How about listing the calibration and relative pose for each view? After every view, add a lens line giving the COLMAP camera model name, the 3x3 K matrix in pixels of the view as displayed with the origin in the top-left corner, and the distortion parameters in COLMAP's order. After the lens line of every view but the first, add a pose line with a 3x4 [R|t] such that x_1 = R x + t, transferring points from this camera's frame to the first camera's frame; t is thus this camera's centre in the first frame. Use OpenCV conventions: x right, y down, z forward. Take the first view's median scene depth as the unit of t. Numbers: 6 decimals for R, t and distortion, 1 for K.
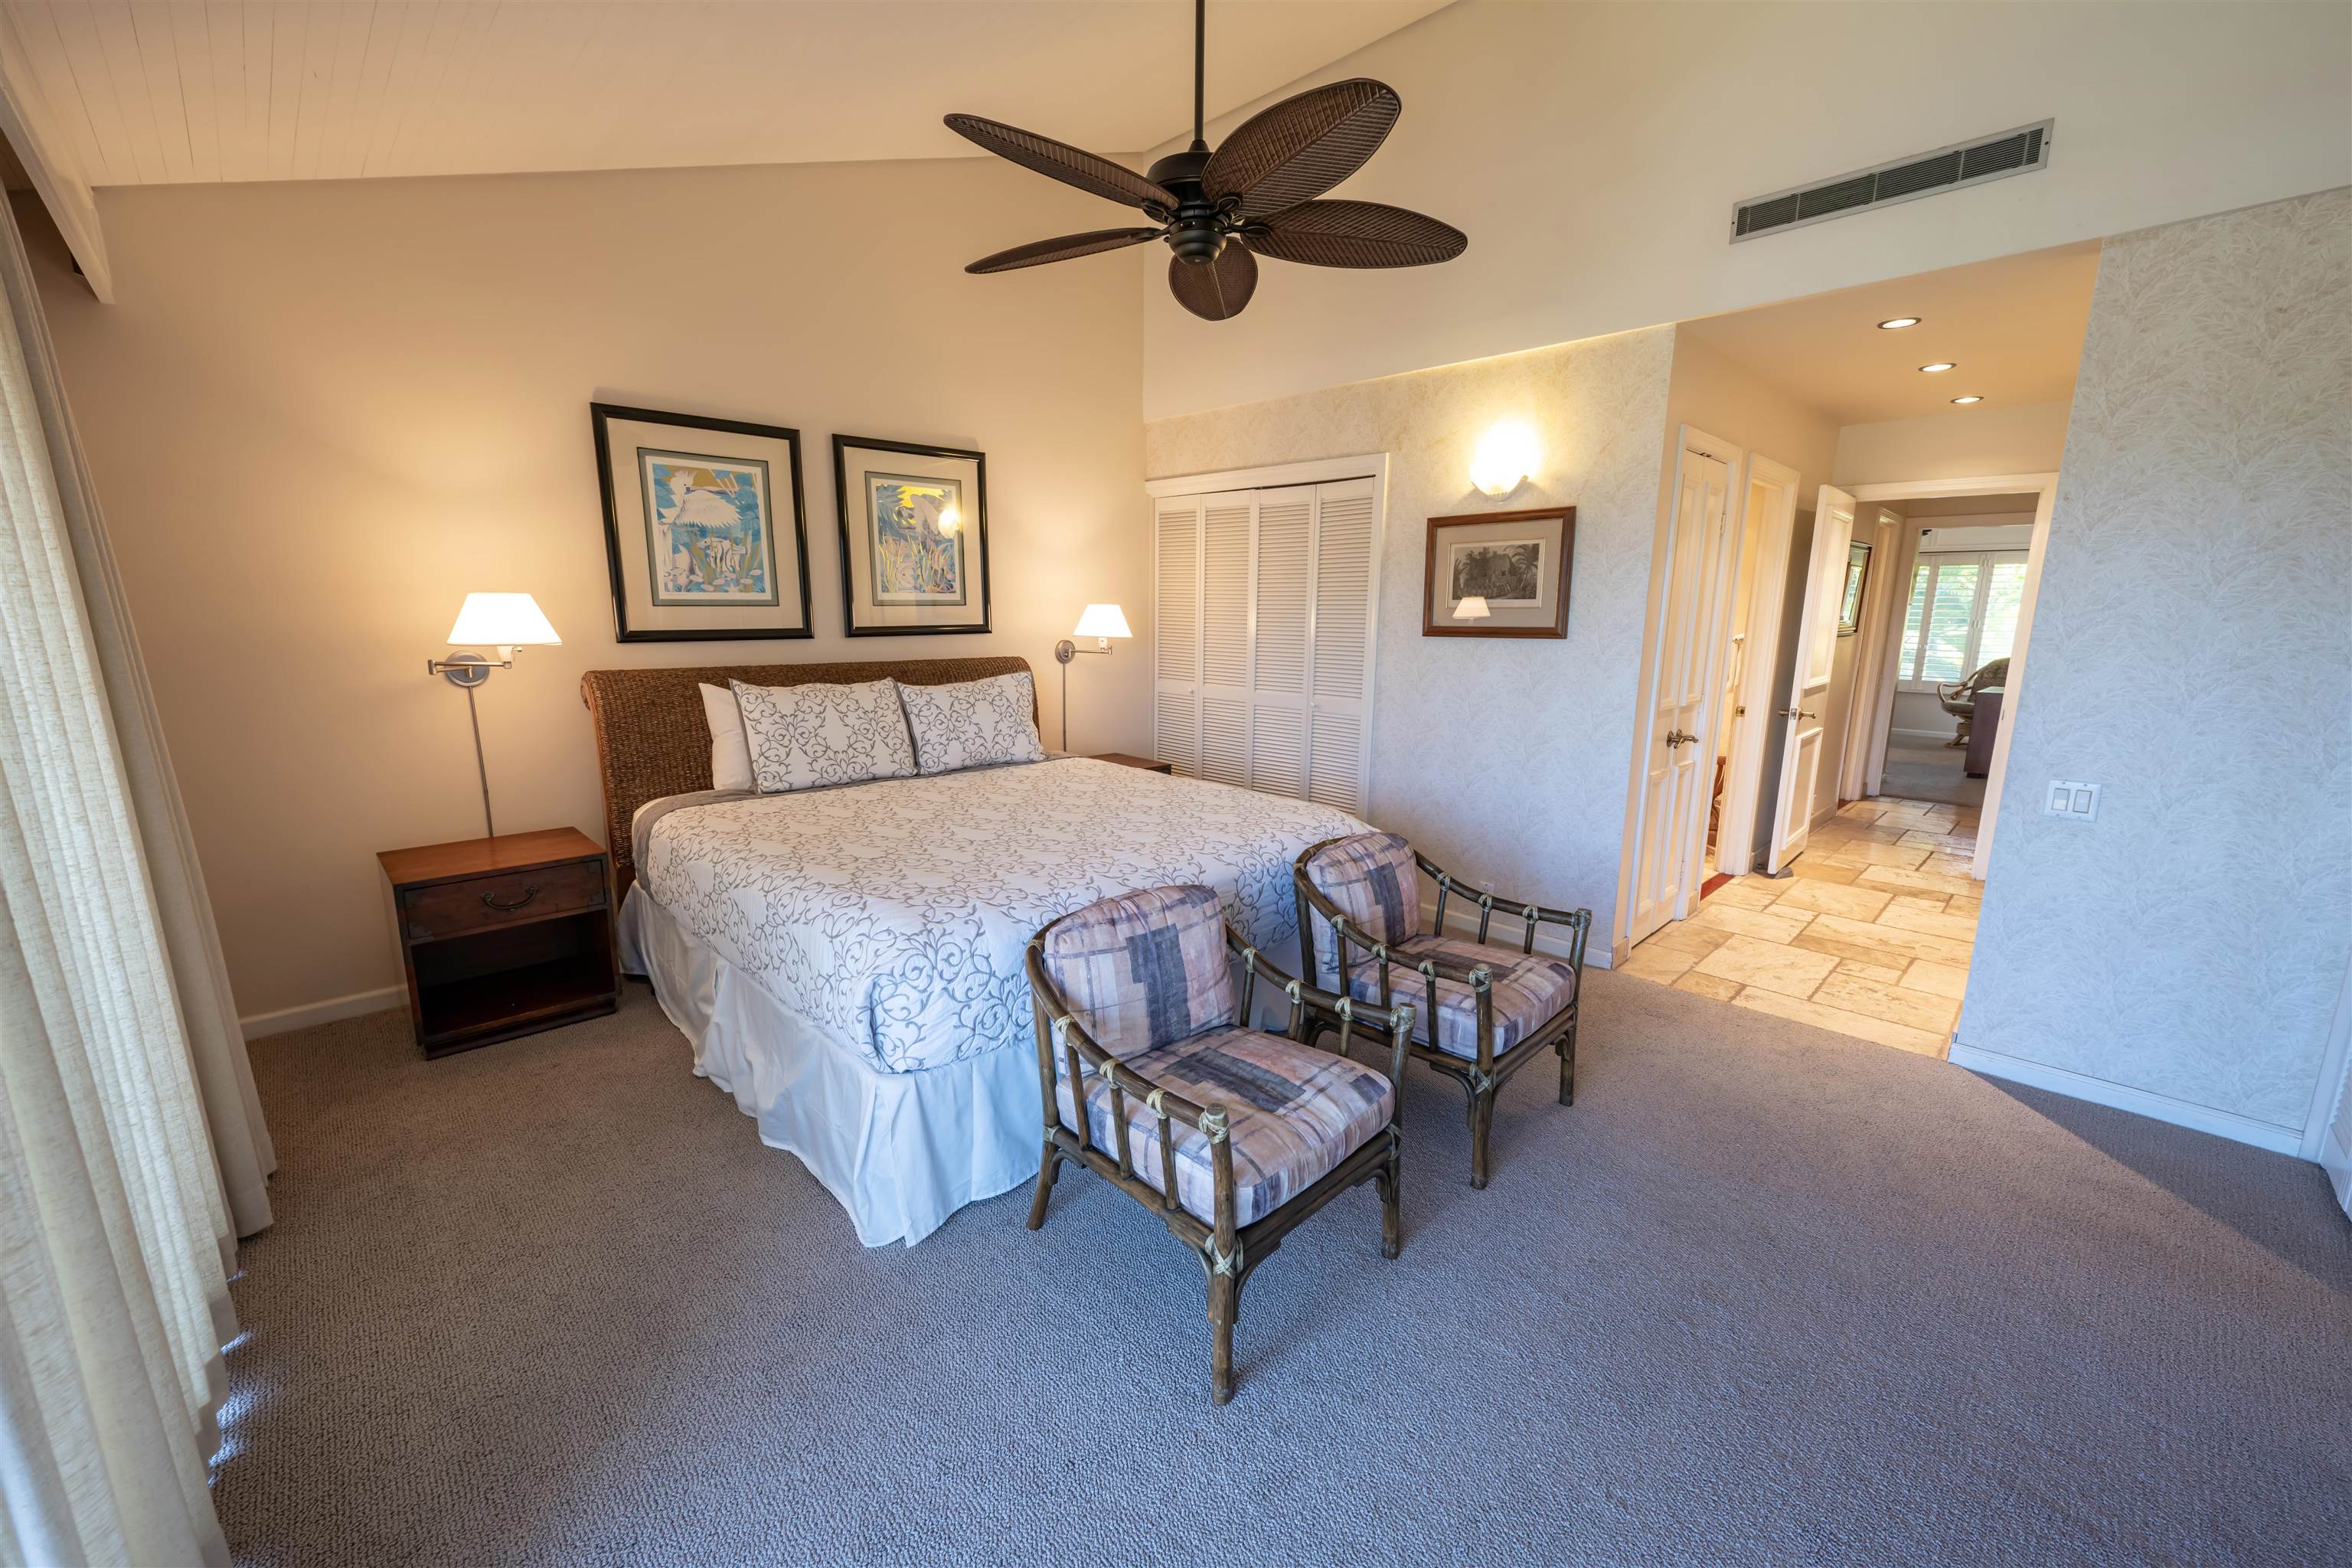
lens RADIAL K [[930.1, 0, 1187.8], [0, 930.1, 785.8], [0, 0, 1]] dist [-0.002999, -0.000773]
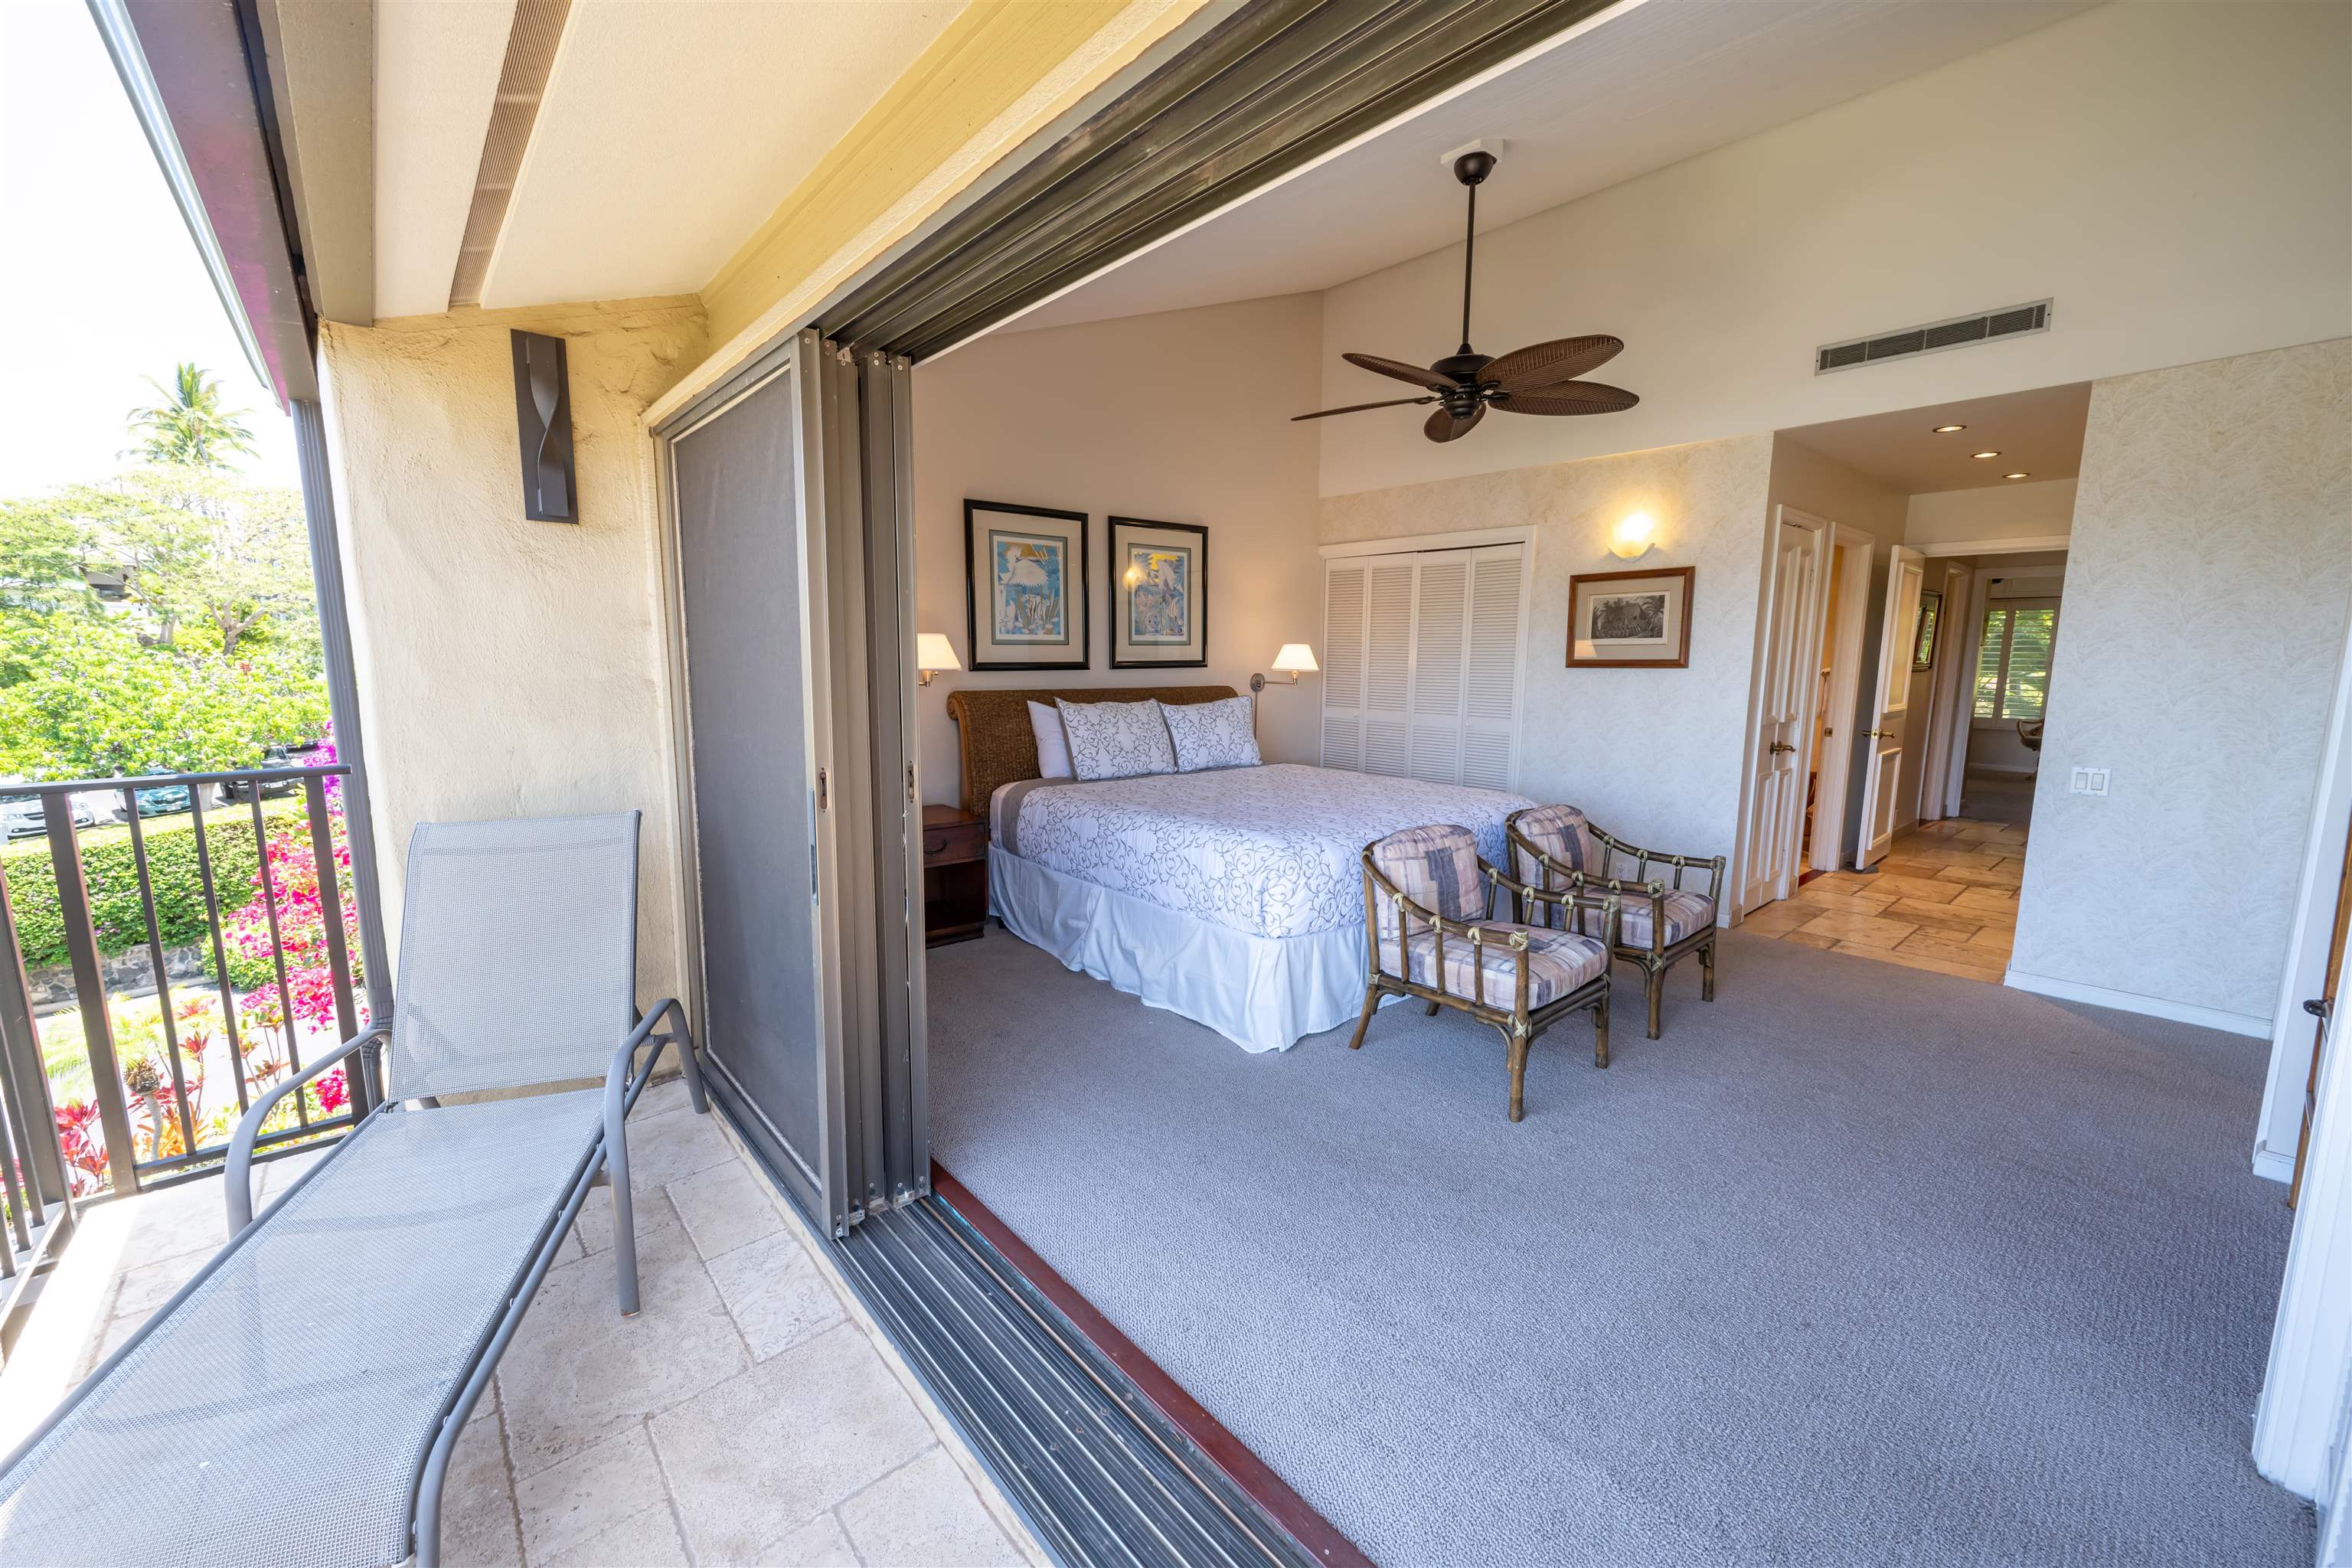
lens RADIAL K [[930.1, 0, 1185.4], [0, 930.1, 784.3], [0, 0, 1]] dist [-0.002999, -0.000773]
pose [[0.997935, 0.007033, -0.063846, -0.218050], [-0.010360, 0.998598, -0.051917, 0.081629], [0.063392, 0.052471, 0.996608, -0.339472]]
